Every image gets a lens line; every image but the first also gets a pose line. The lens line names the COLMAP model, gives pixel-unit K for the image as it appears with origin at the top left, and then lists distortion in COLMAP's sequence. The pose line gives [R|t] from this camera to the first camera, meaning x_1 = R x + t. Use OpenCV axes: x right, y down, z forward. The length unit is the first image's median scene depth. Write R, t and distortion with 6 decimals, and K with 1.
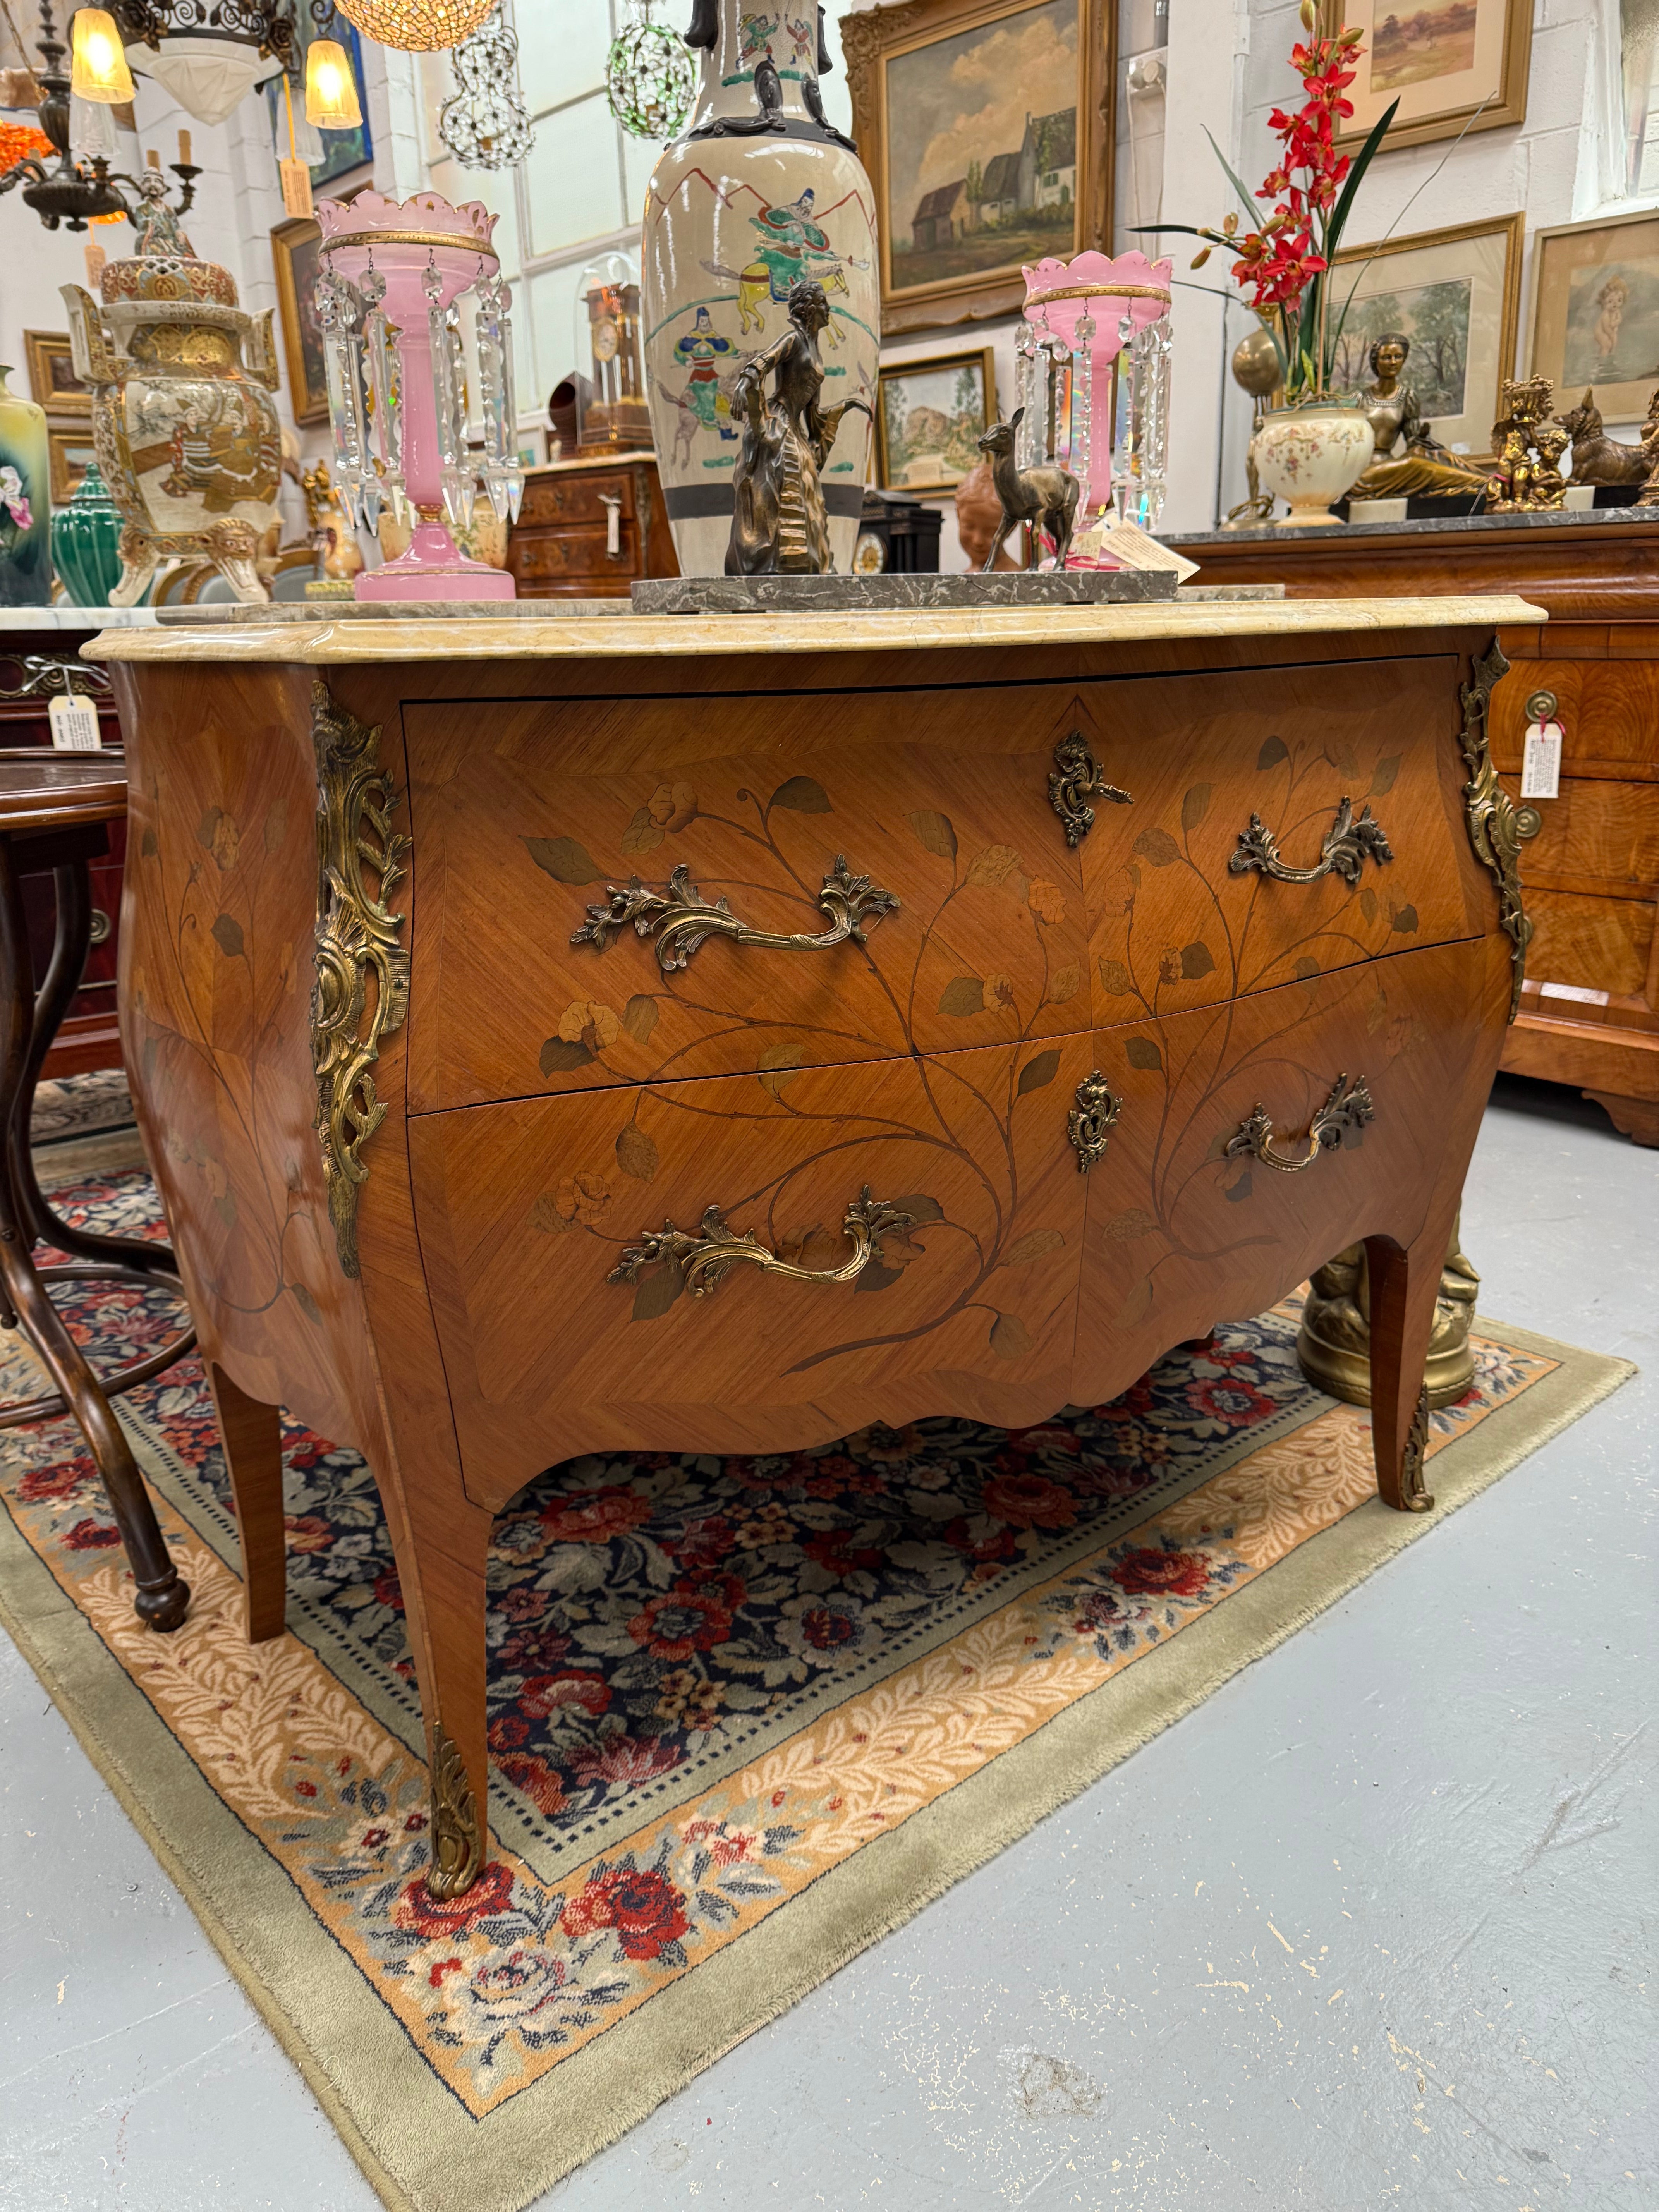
lens RADIAL K [[1575.0, 0, 813.7], [0, 1575.0, 1109.8], [0, 0, 1]] dist [0.032823, -0.043479]
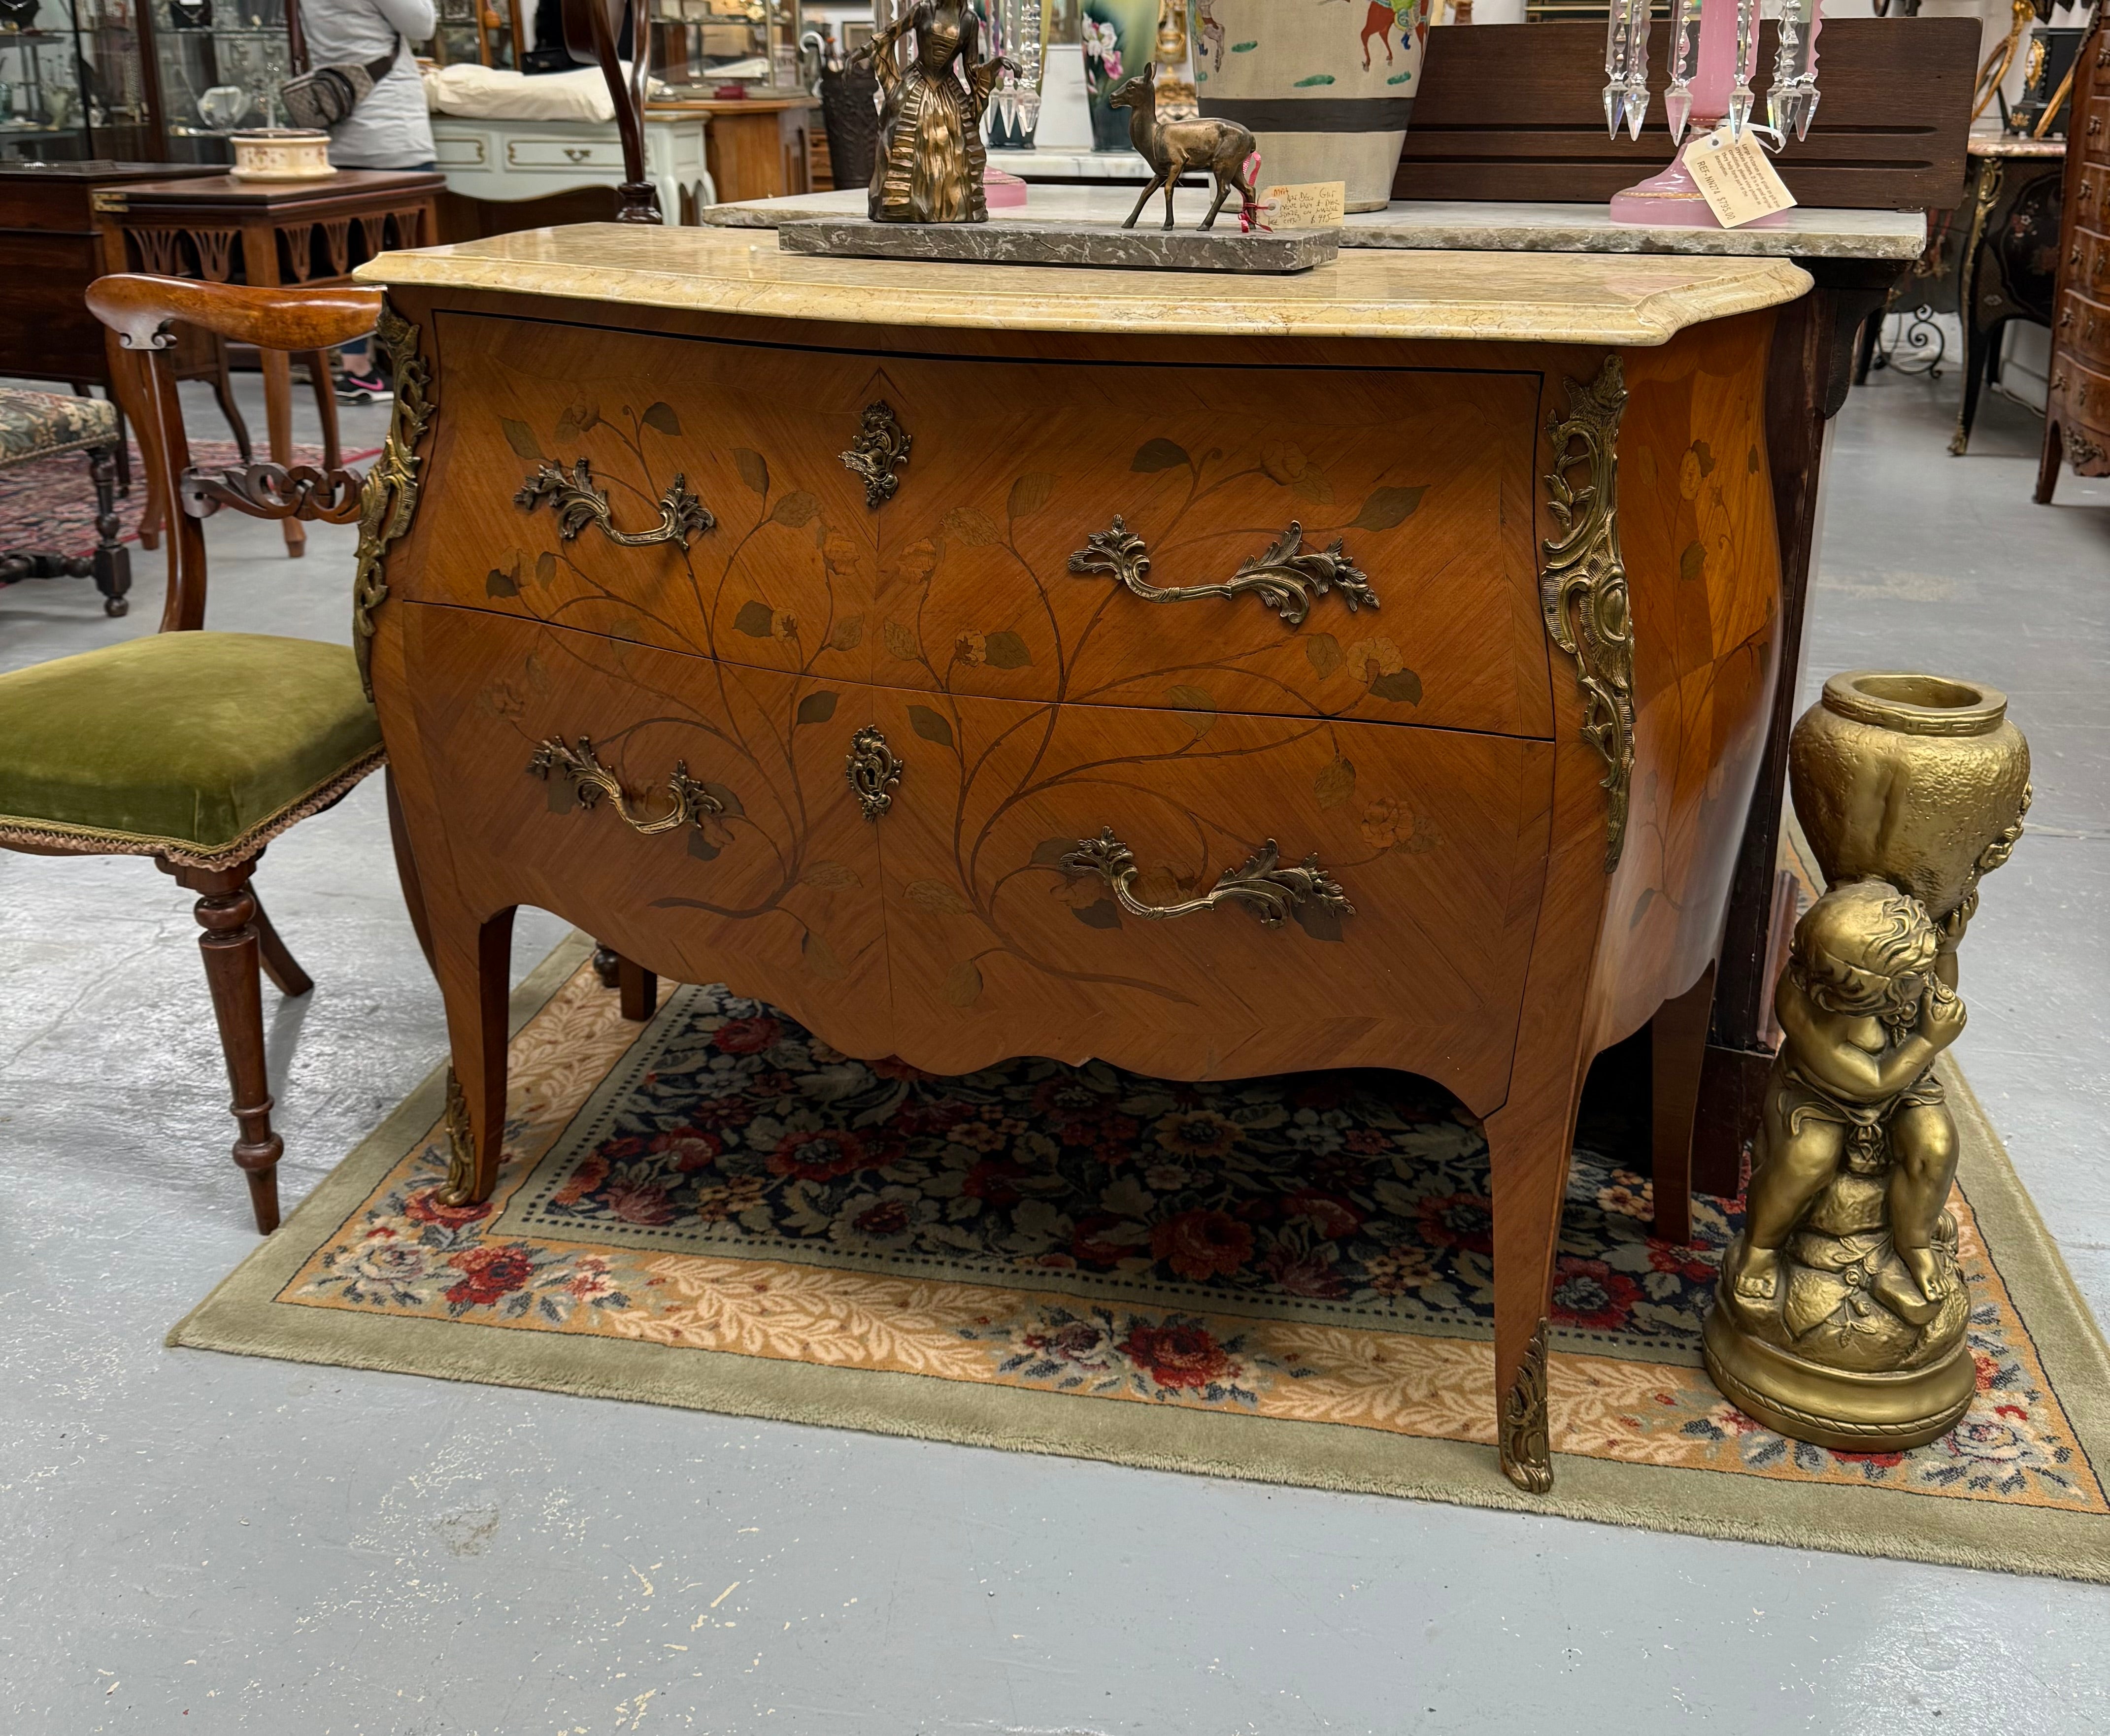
lens RADIAL K [[1978.3, 0, 1030.8], [0, 1978.3, 640.2], [0, 0, 1]] dist [0.101109, -0.189668]
pose [[0.615586, 0.234664, -0.752321, 1.039080], [-0.249843, 0.963505, 0.096103, -0.197340], [0.747417, 0.128803, 0.651749, 0.198392]]
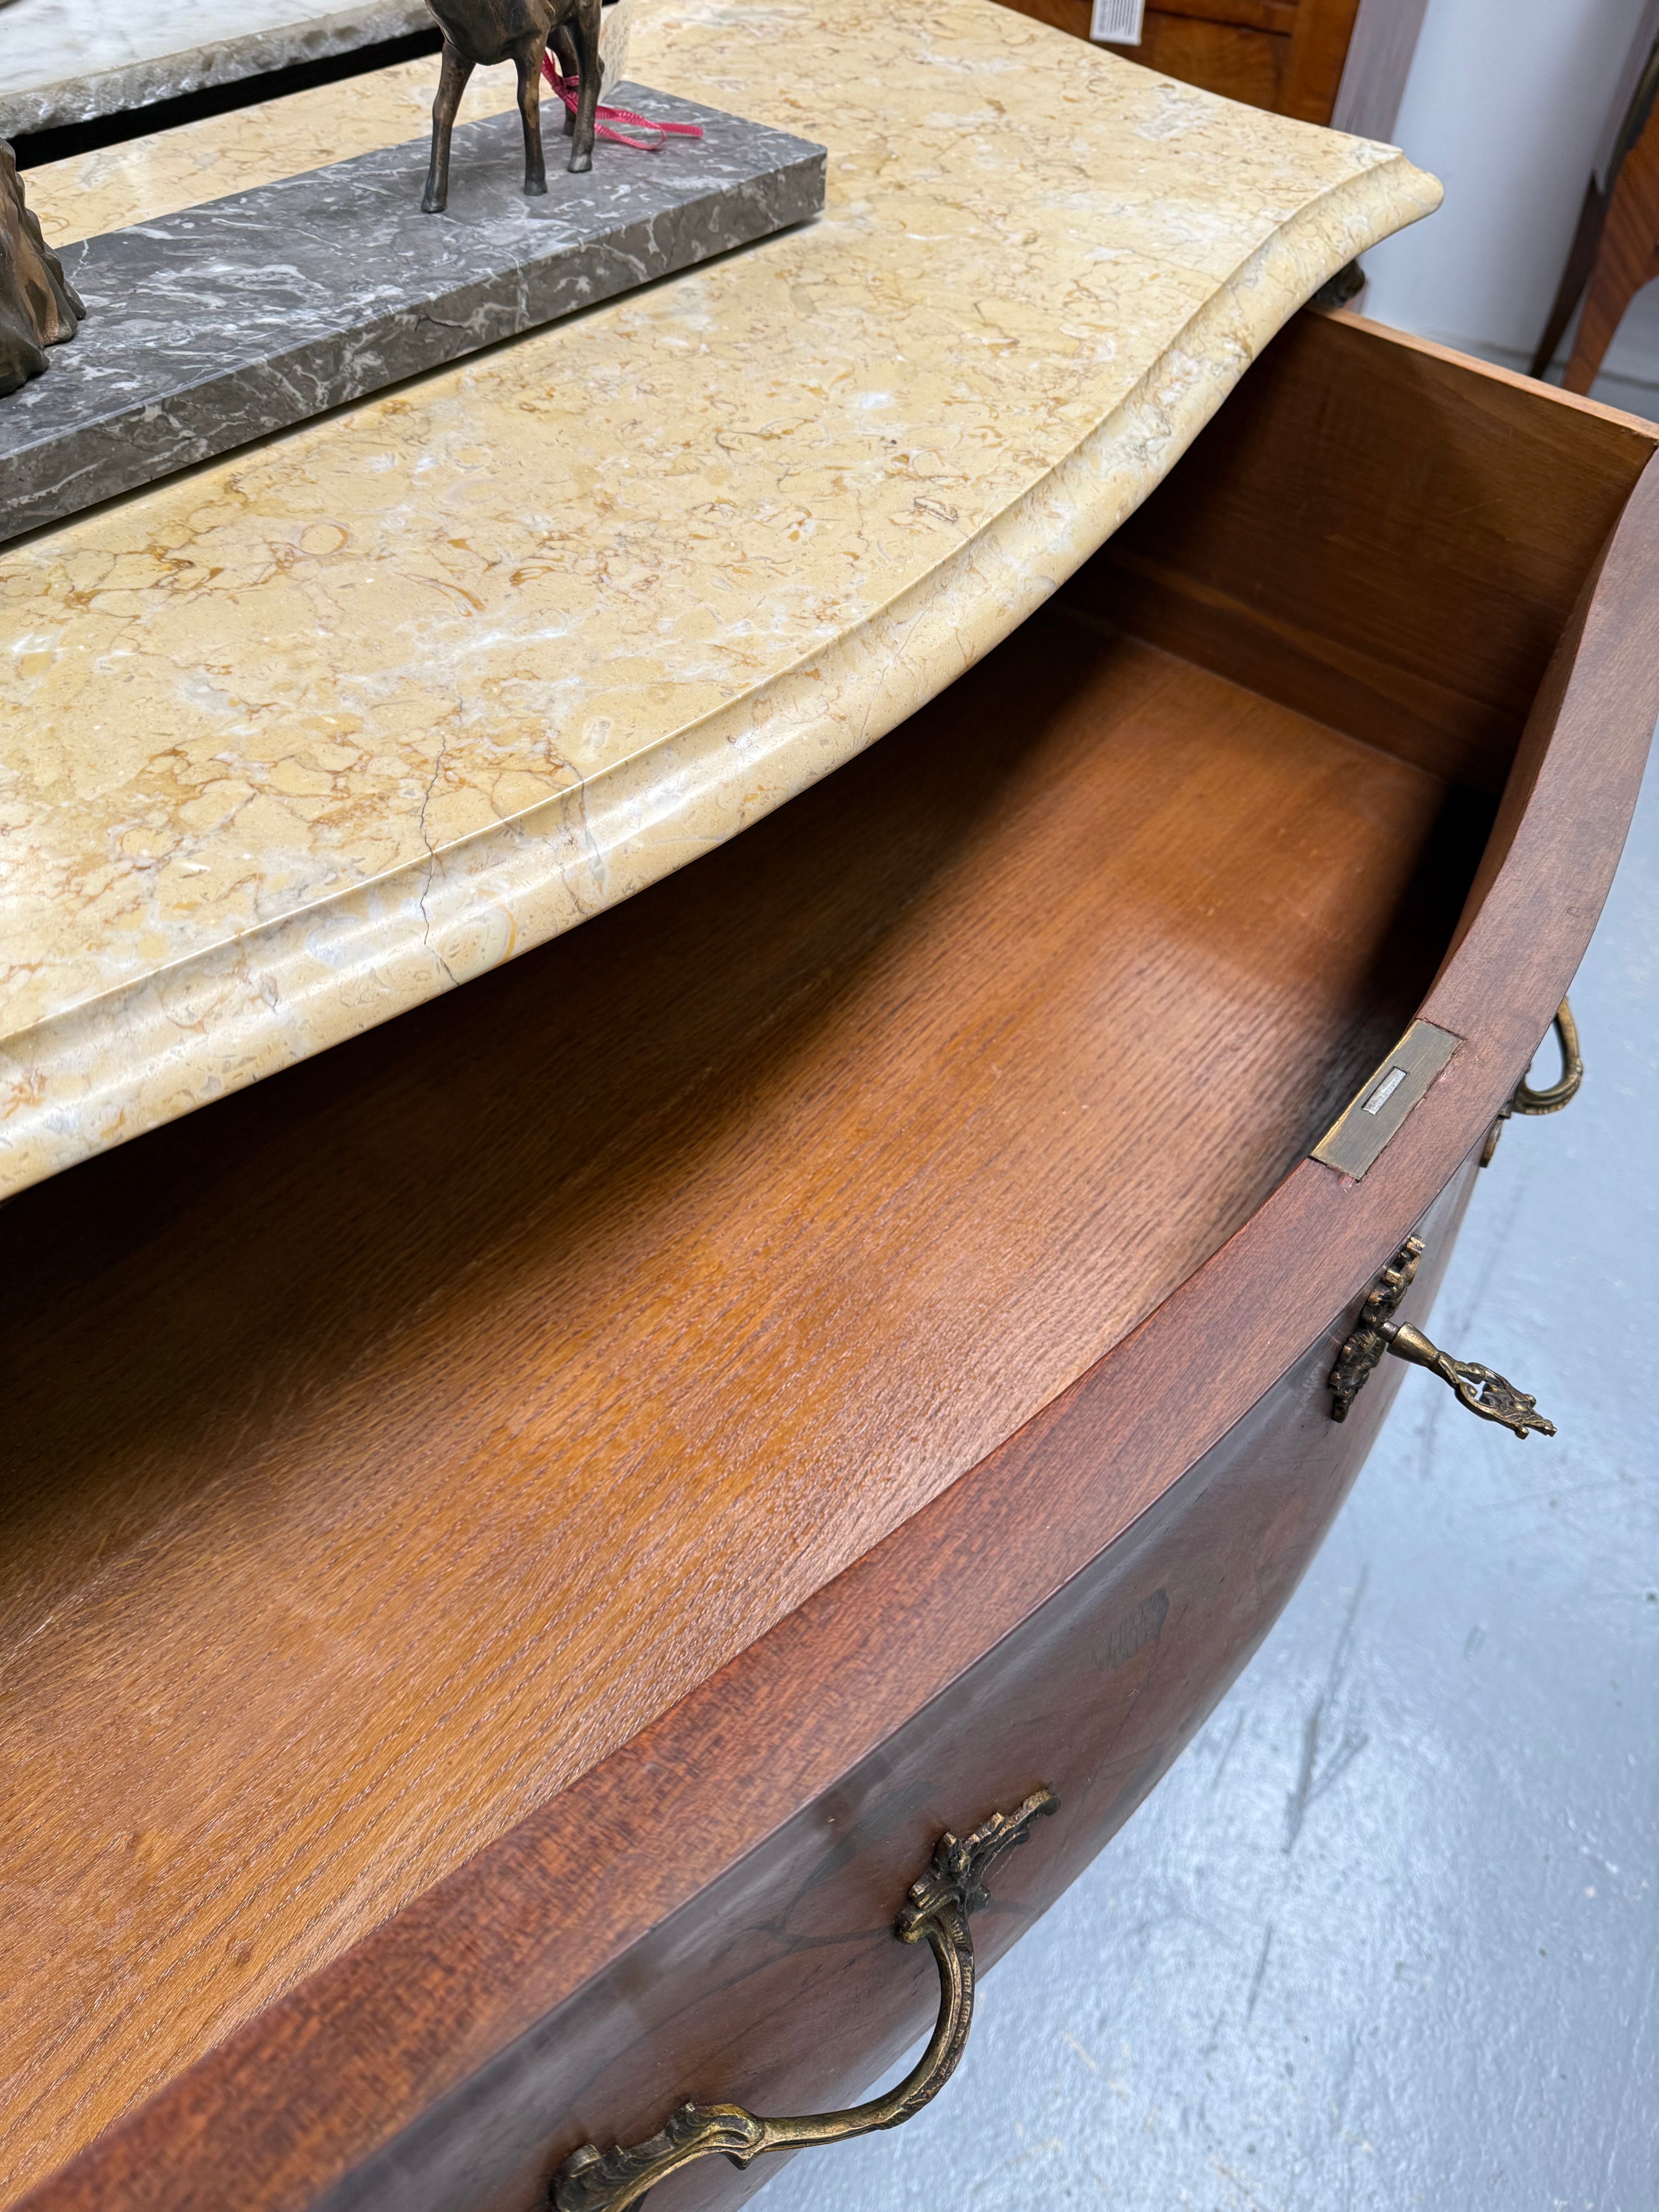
lens RADIAL K [[1594.5, 0, 829.5], [0, 1594.5, 1106.0], [0, 0, 1]] dist [-0.004387, -0.006261]
pose [[0.923647, -0.242656, 0.296639, 0.020715], [0.055203, 0.850185, 0.523582, -0.349995], [-0.379248, -0.467230, 0.798666, 0.492734]]
